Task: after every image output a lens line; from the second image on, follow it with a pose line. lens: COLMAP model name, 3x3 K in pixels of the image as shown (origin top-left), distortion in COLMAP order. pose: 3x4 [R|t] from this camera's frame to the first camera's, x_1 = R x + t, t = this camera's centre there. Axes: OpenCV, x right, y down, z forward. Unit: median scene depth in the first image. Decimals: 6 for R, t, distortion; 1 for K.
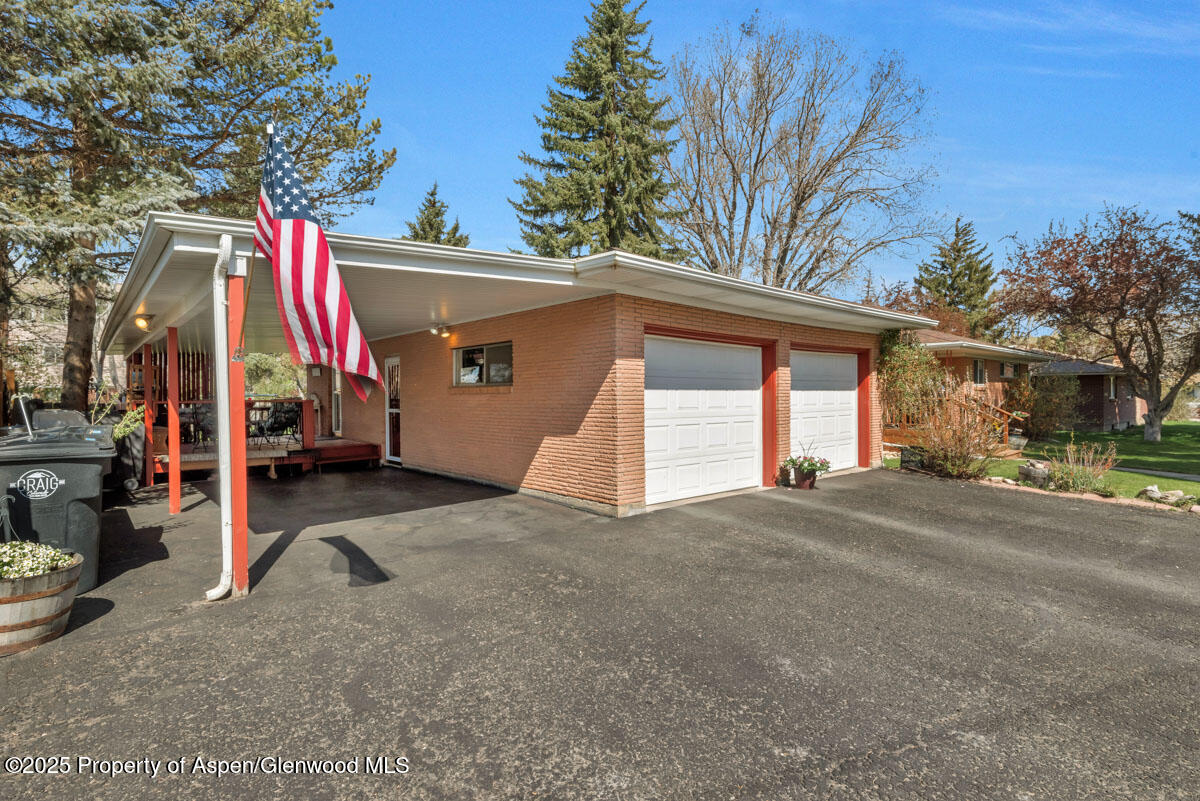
lens RADIAL K [[599.8, 0, 600.0], [0, 599.8, 400.5], [0, 0, 1]] dist [-0.001446, -0.000426]
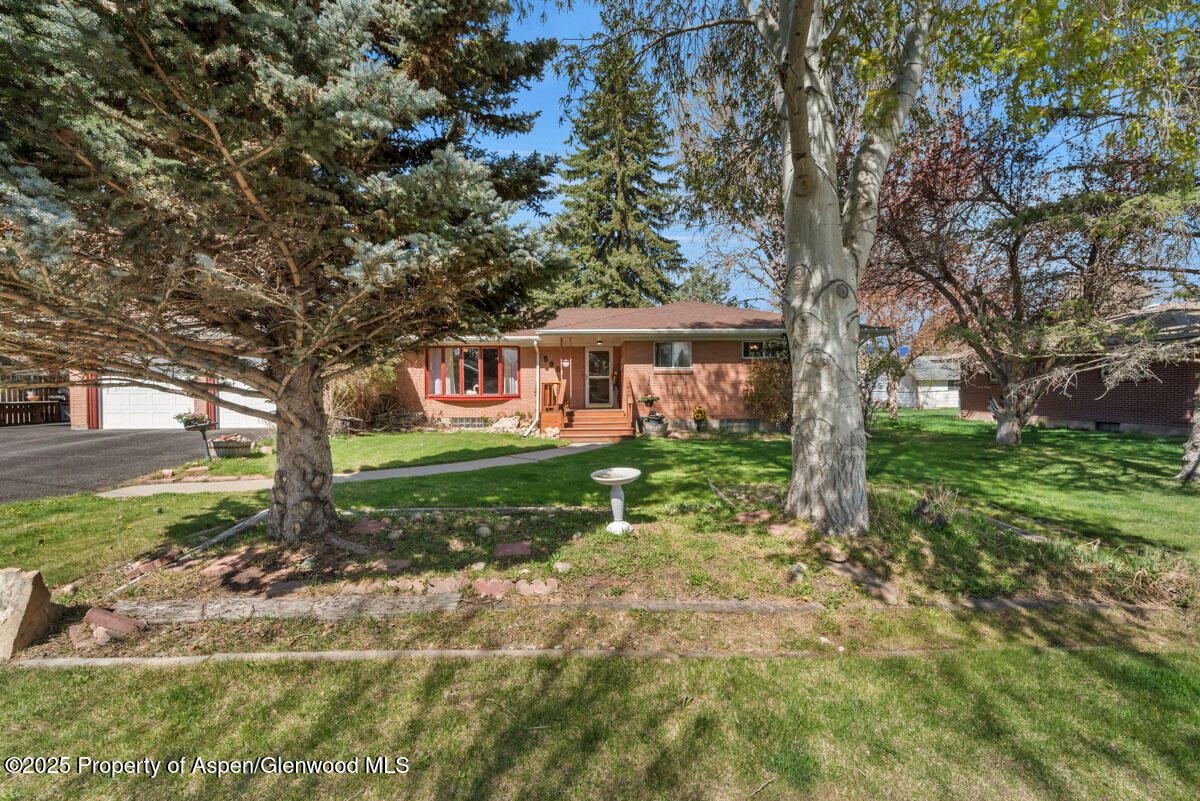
lens RADIAL K [[511.4, 0, 600.0], [0, 511.4, 400.5], [0, 0, 1]] dist [0.000198, 0.000037]
pose [[0.761105, 0.012901, -0.648501, 1.808766], [-0.001853, 0.999841, 0.017716, 0.020215], [0.648626, -0.012282, 0.761008, 0.494594]]
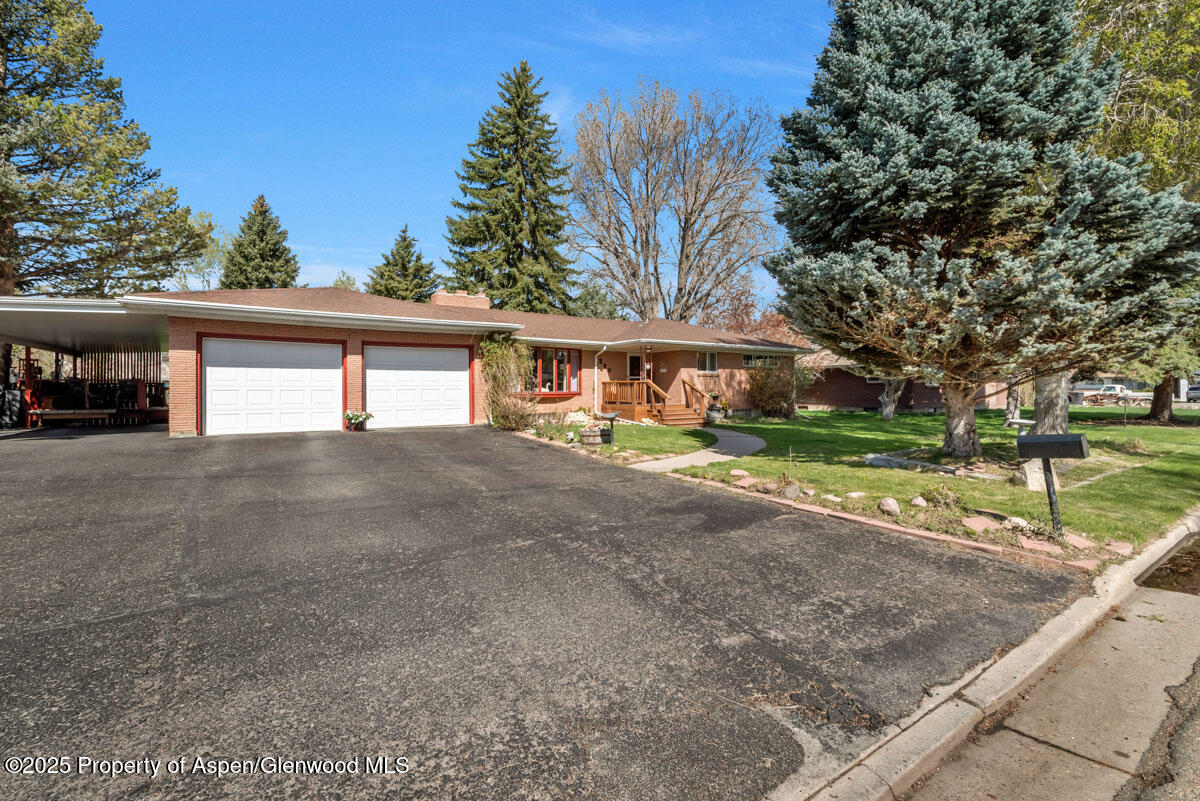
lens RADIAL K [[522.0, 0, 600.9], [0, 522.0, 387.6], [0, 0, 1]] dist [0.000450, 0.000160]
pose [[0.991559, -0.000848, -0.129651, 0.927989], [-0.000559, 0.999941, -0.010814, 0.034374], [0.129653, 0.010795, 0.991501, -0.243413]]
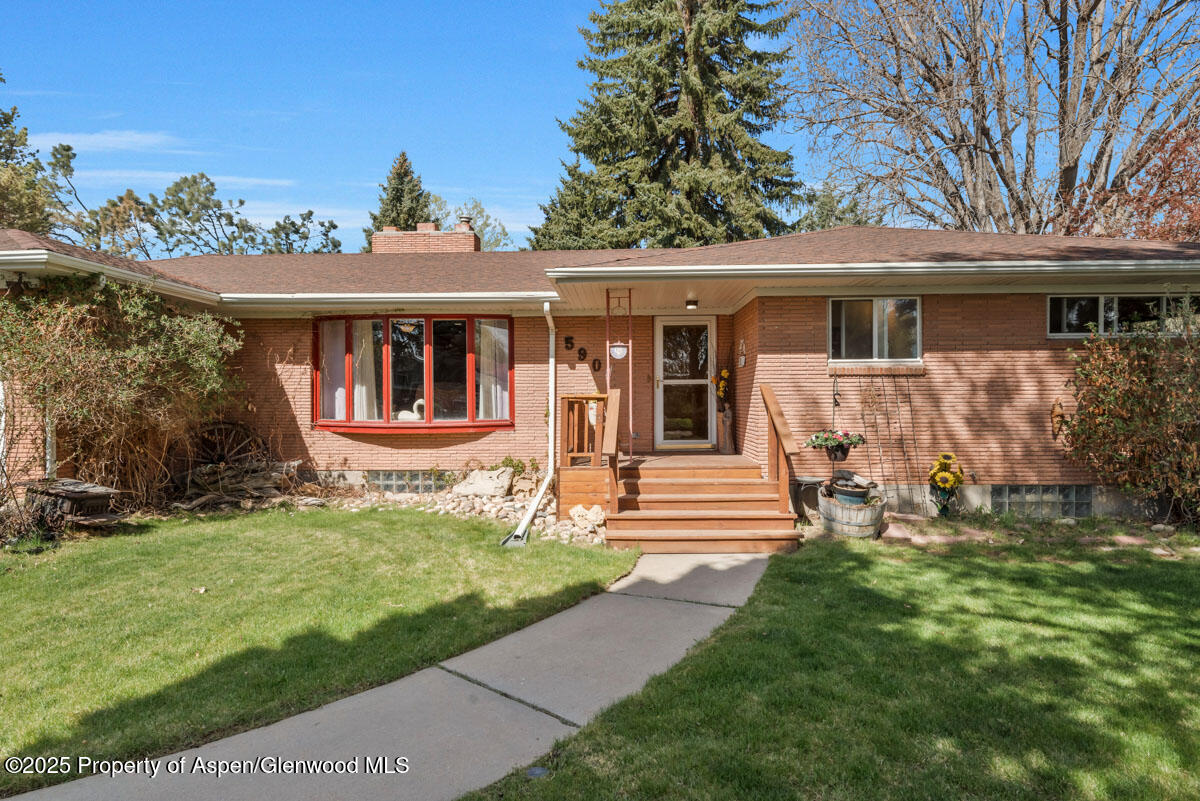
lens RADIAL K [[675.7, 0, 599.2], [0, 675.7, 399.5], [0, 0, 1]] dist [0.003530, 0.000297]
pose [[0.727573, 0.002592, -0.686025, 1.358373], [-0.001424, 0.999996, 0.002268, -0.001621], [0.686029, -0.000673, 0.727574, 0.907940]]
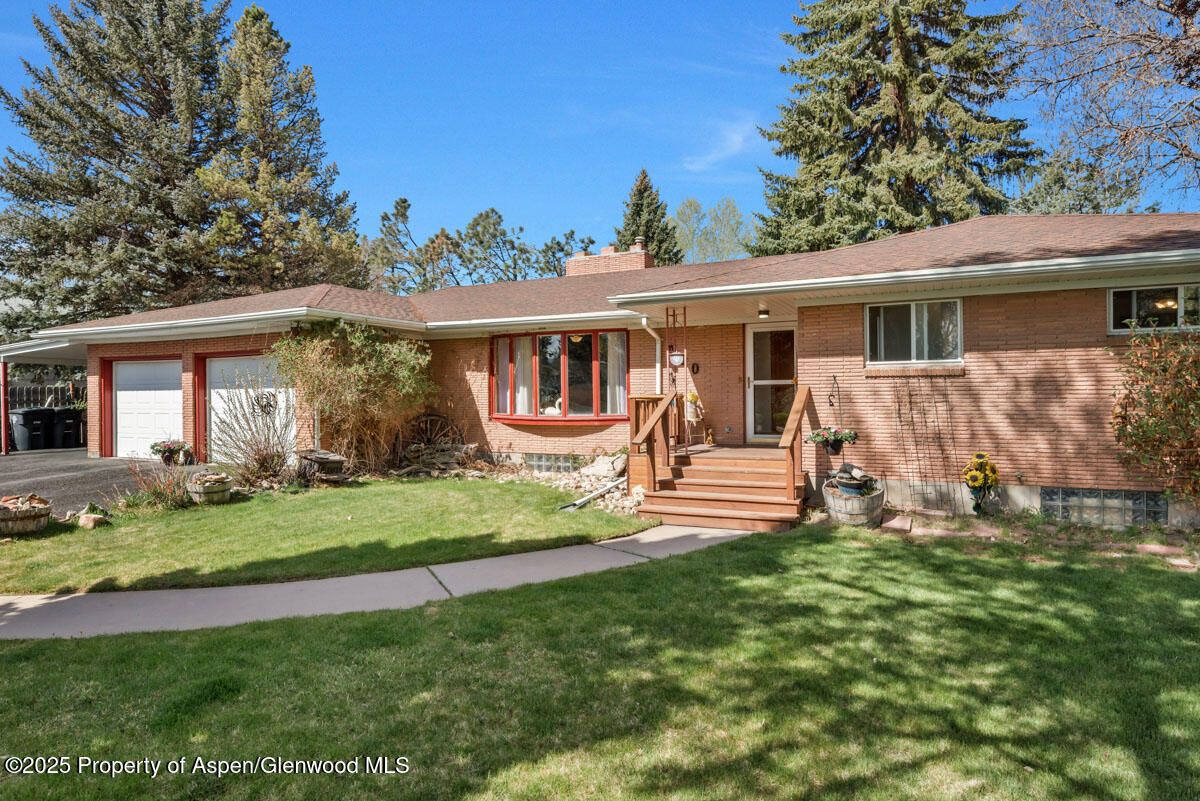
lens RADIAL K [[679.2, 0, 601.5], [0, 679.2, 392.8], [0, 0, 1]] dist [0.001151, -0.000490]
pose [[0.387550, 0.000336, -0.921848, 1.656277], [0.003355, 0.999993, 0.001775, -0.010482], [0.921842, -0.003780, 0.387546, 1.024380]]
